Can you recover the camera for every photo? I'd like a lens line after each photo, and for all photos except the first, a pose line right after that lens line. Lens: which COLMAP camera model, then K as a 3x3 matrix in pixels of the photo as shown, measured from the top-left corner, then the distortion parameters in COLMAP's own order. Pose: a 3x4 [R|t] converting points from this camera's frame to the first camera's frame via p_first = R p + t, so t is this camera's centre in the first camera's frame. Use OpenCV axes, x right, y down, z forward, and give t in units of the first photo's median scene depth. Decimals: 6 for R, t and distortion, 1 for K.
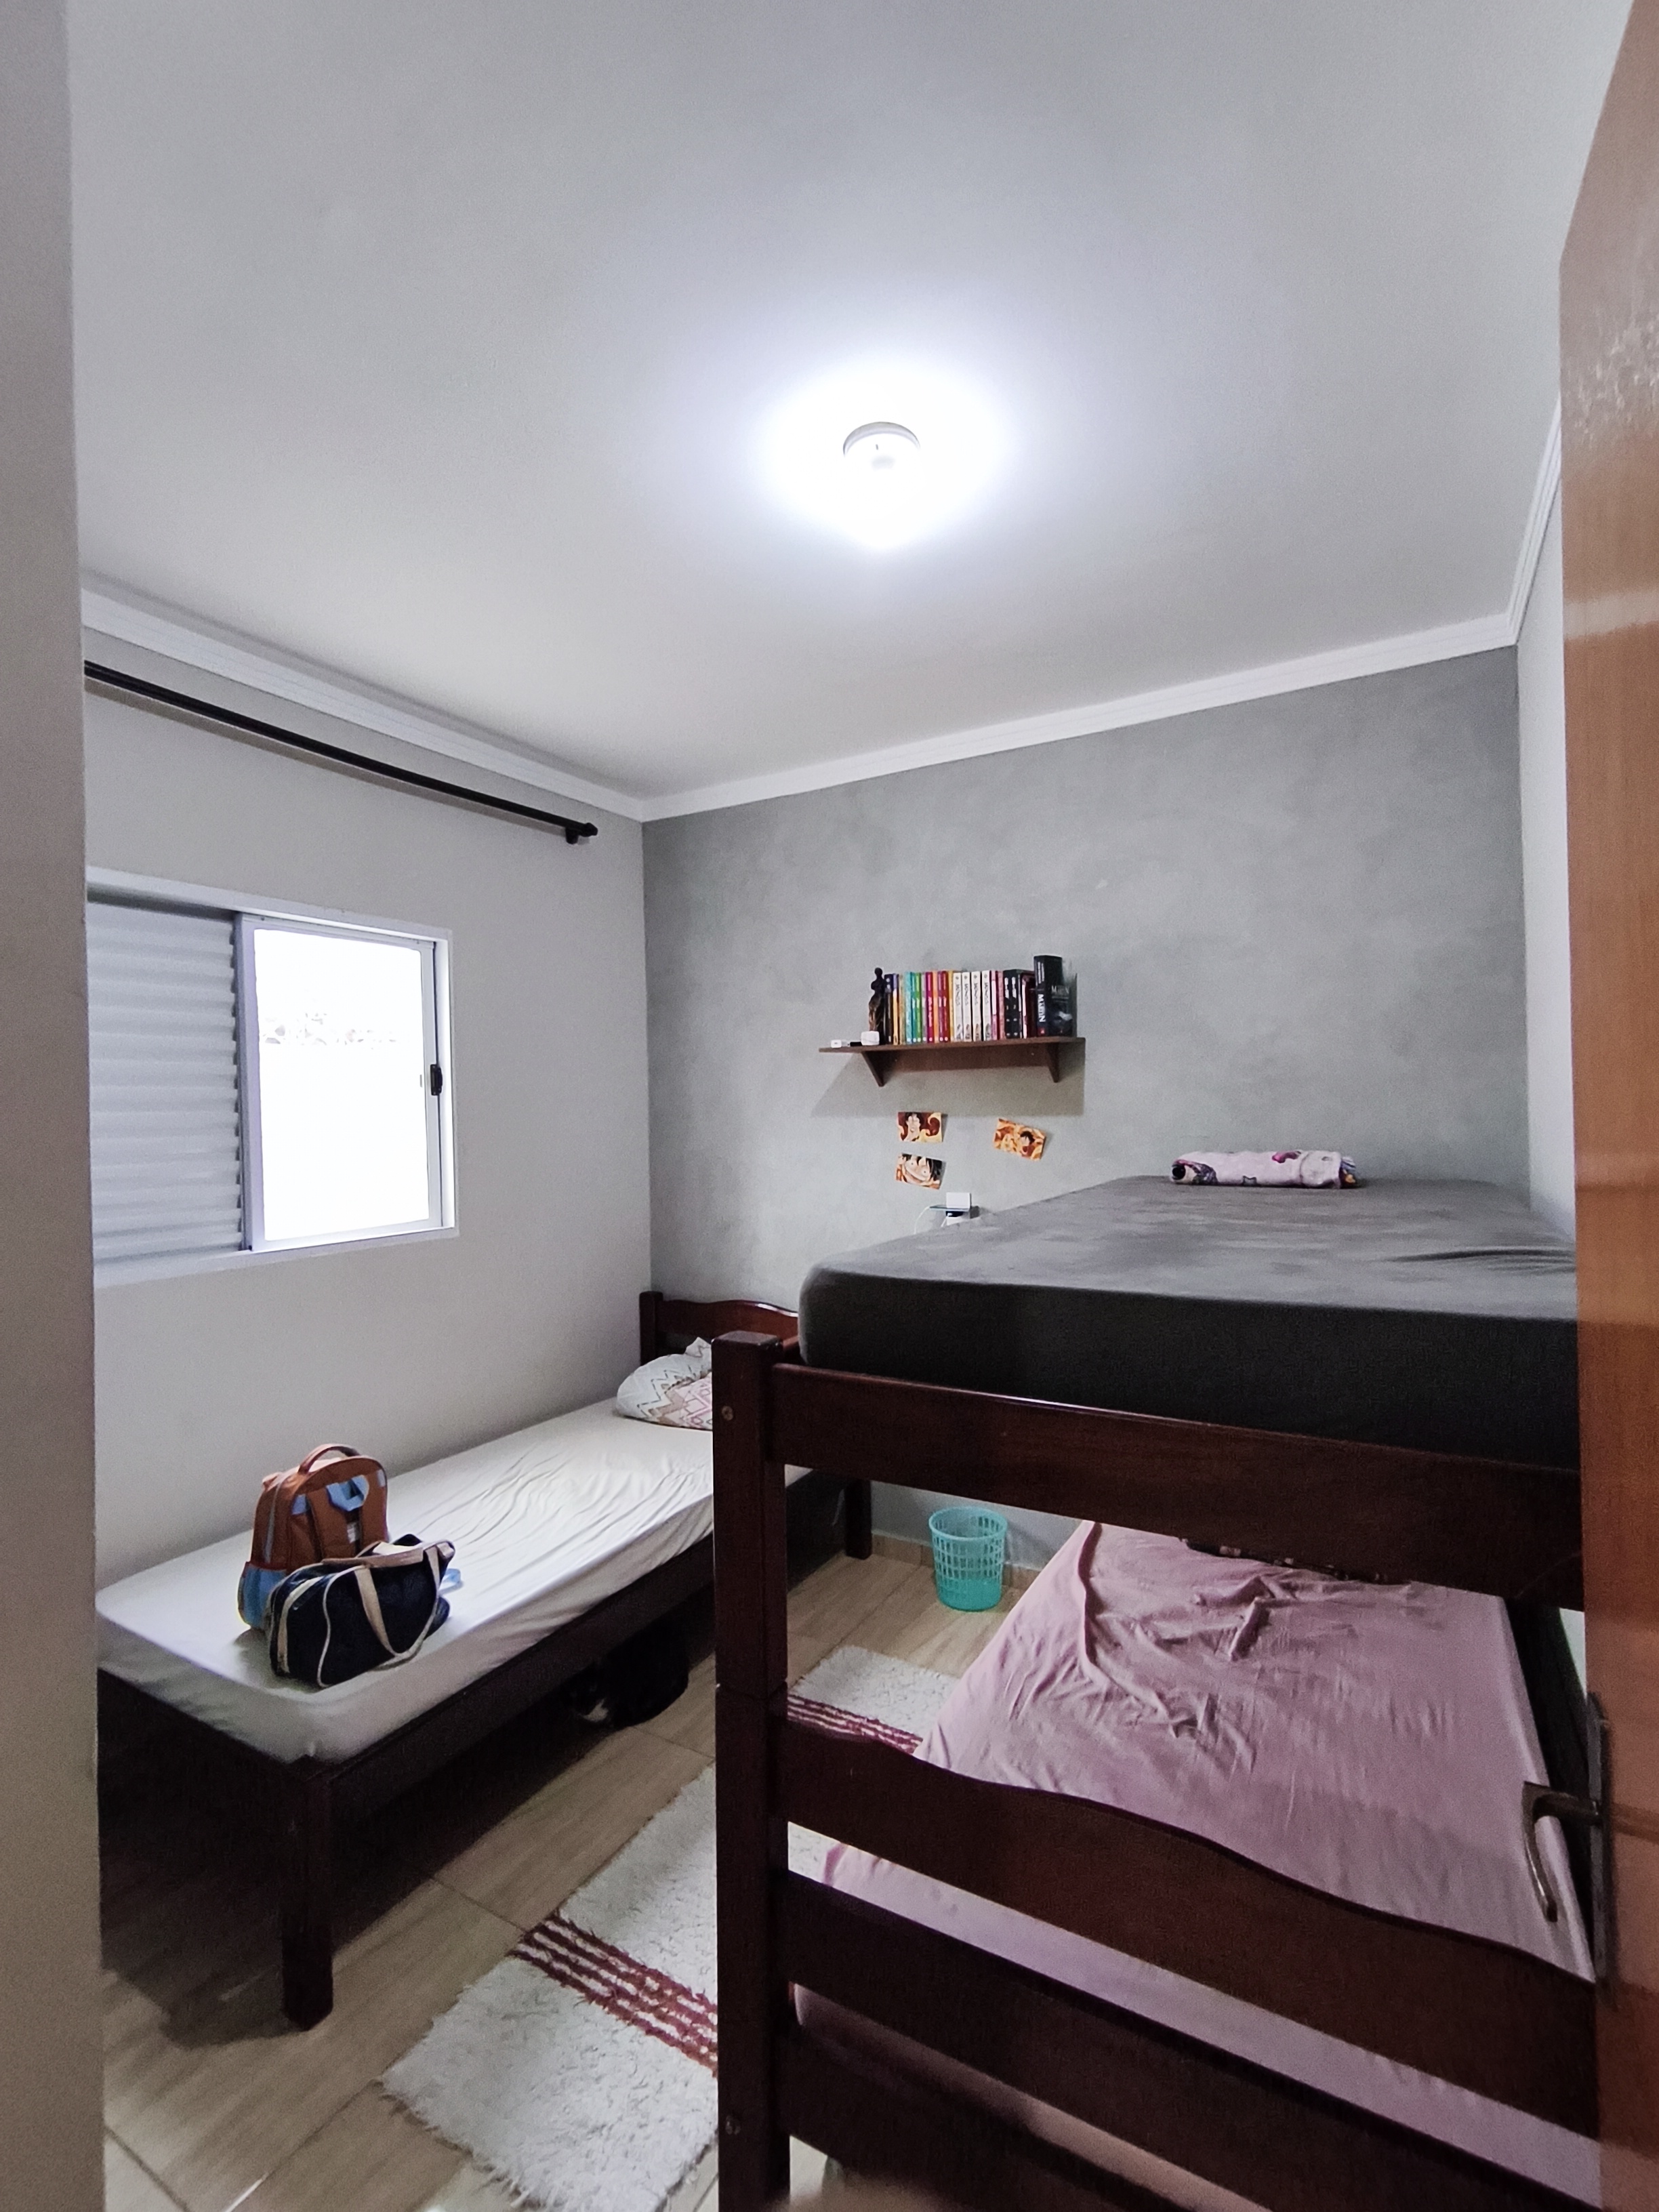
lens RADIAL K [[979.6, 0, 829.5], [0, 979.6, 1106.8], [0, 0, 1]] dist [-0.008645, 0.000827]
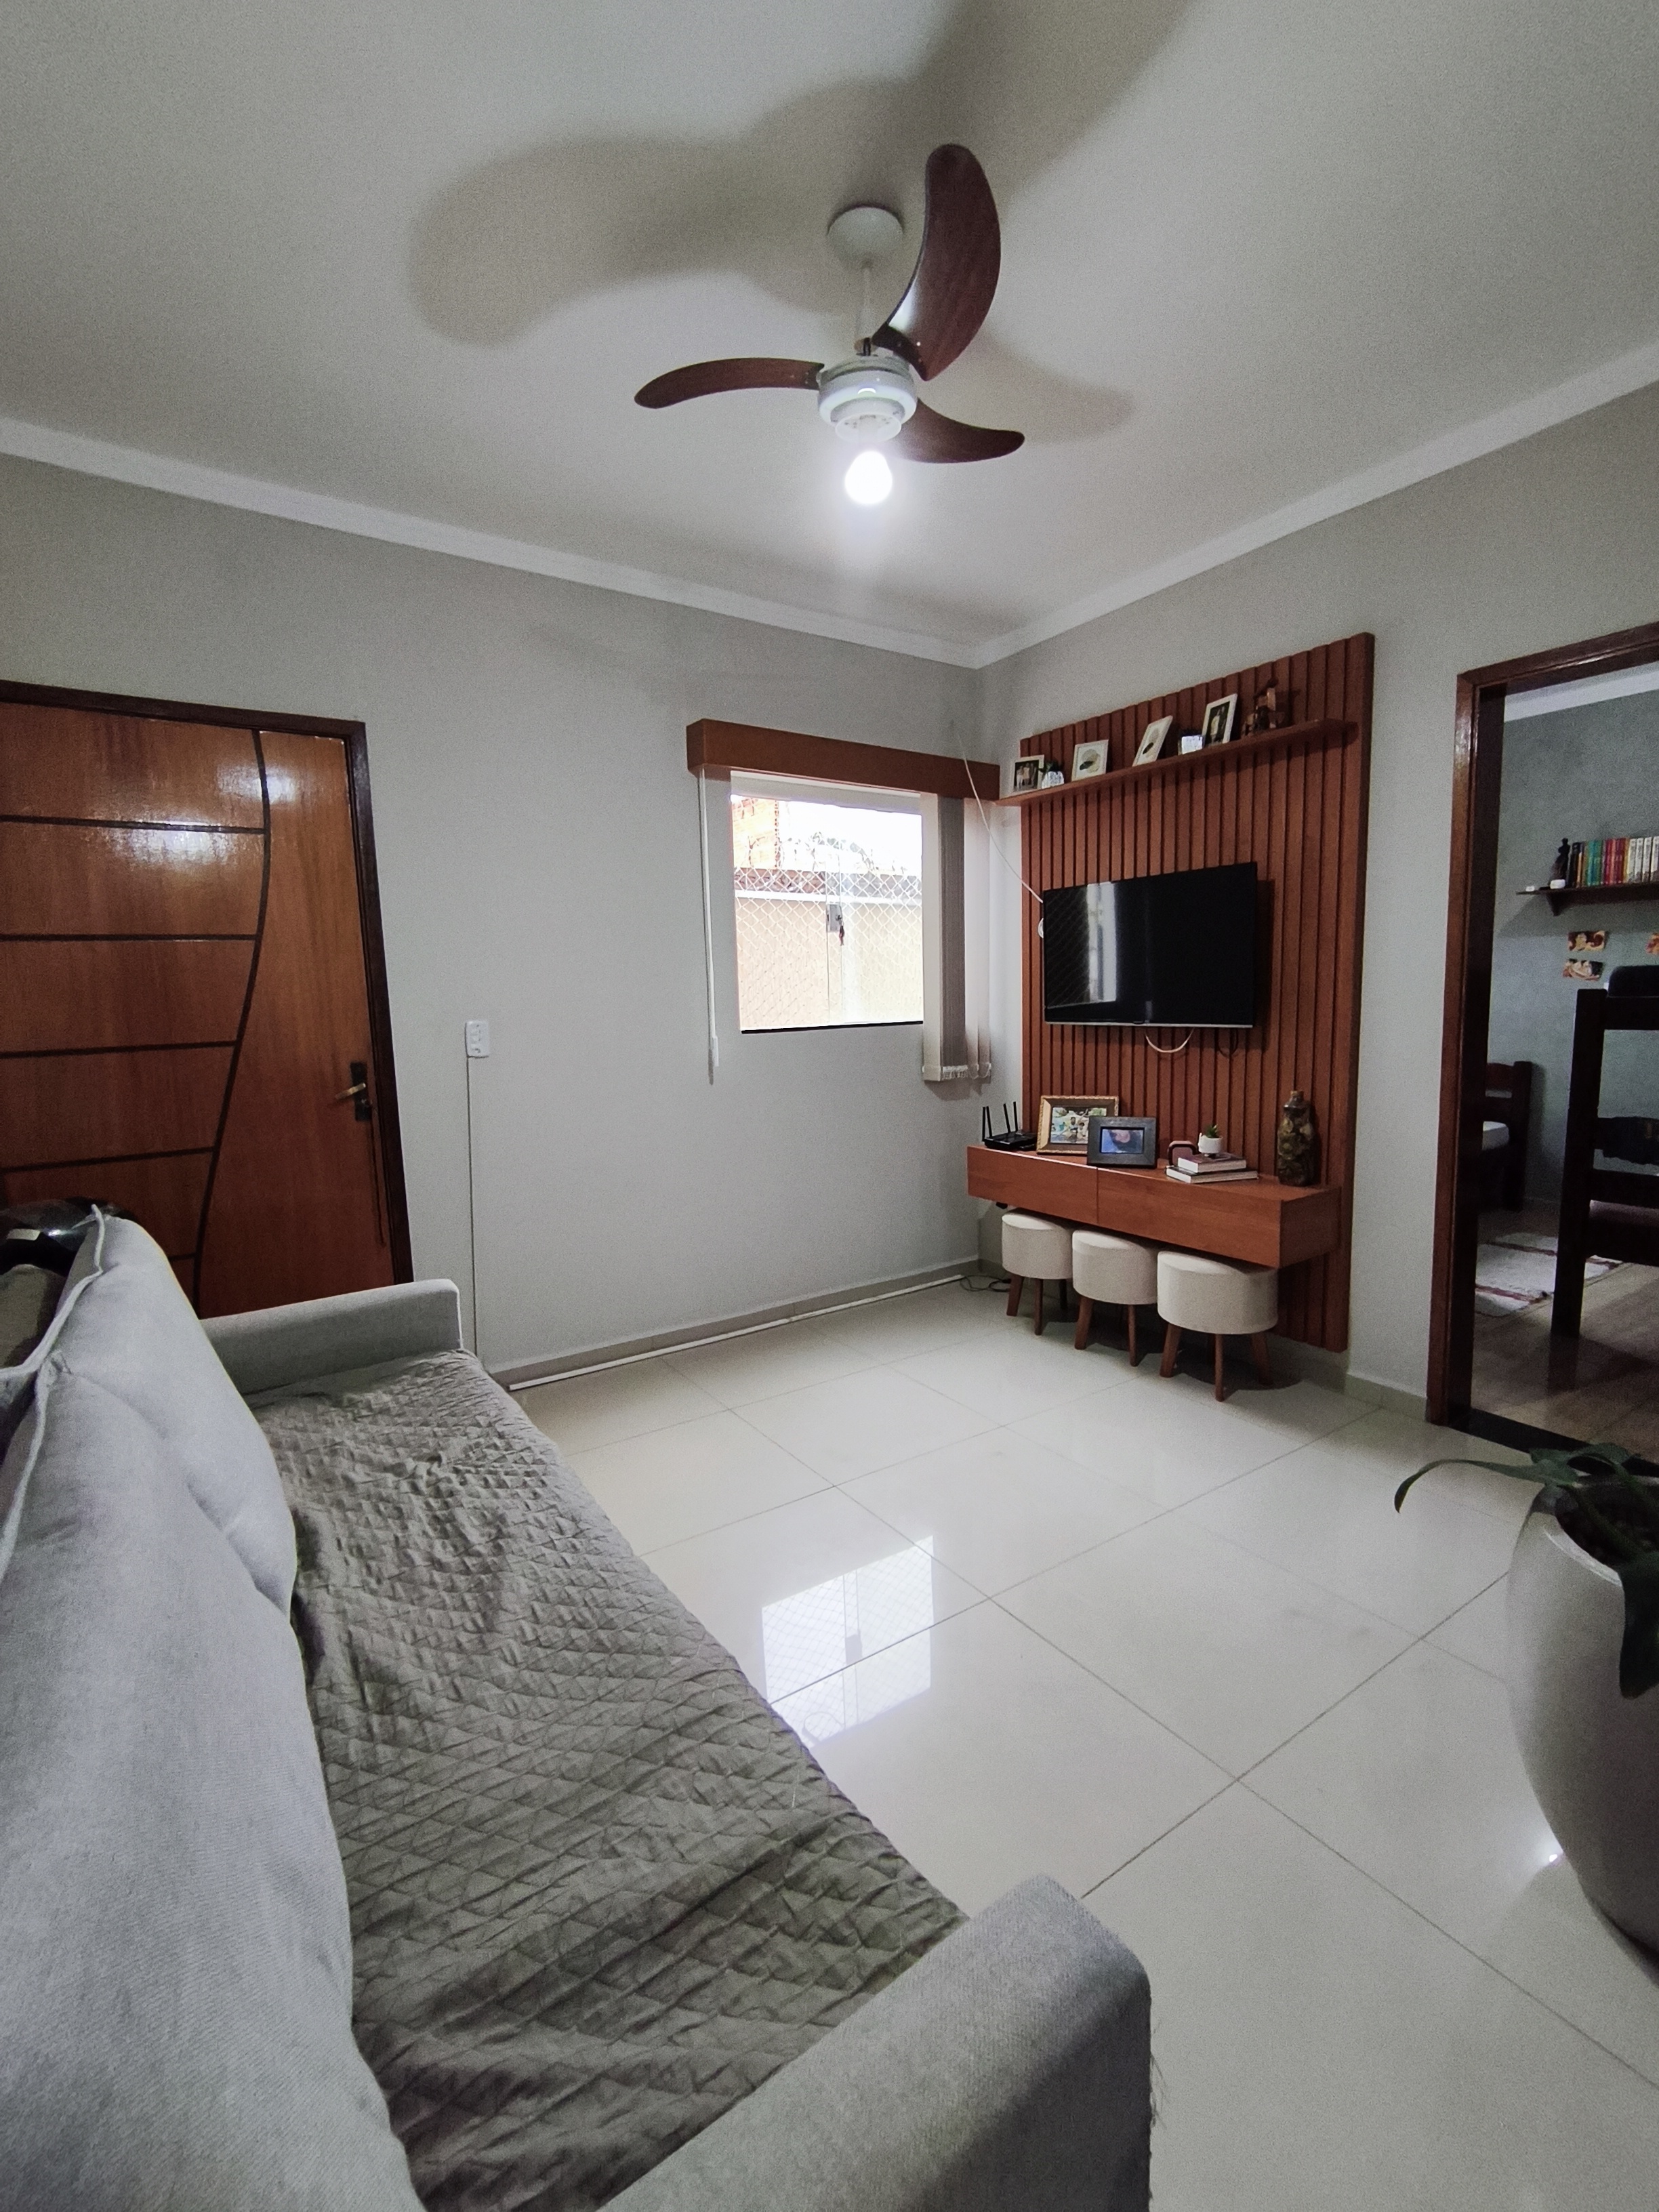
lens RADIAL K [[979.6, 0, 830.6], [0, 979.6, 1109.1], [0, 0, 1]] dist [-0.008645, 0.000827]
pose [[0.896792, 0.051393, -0.439458, -0.289991], [0.006786, 0.991517, 0.129804, 0.075994], [0.442401, -0.119389, 0.888835, -0.932858]]
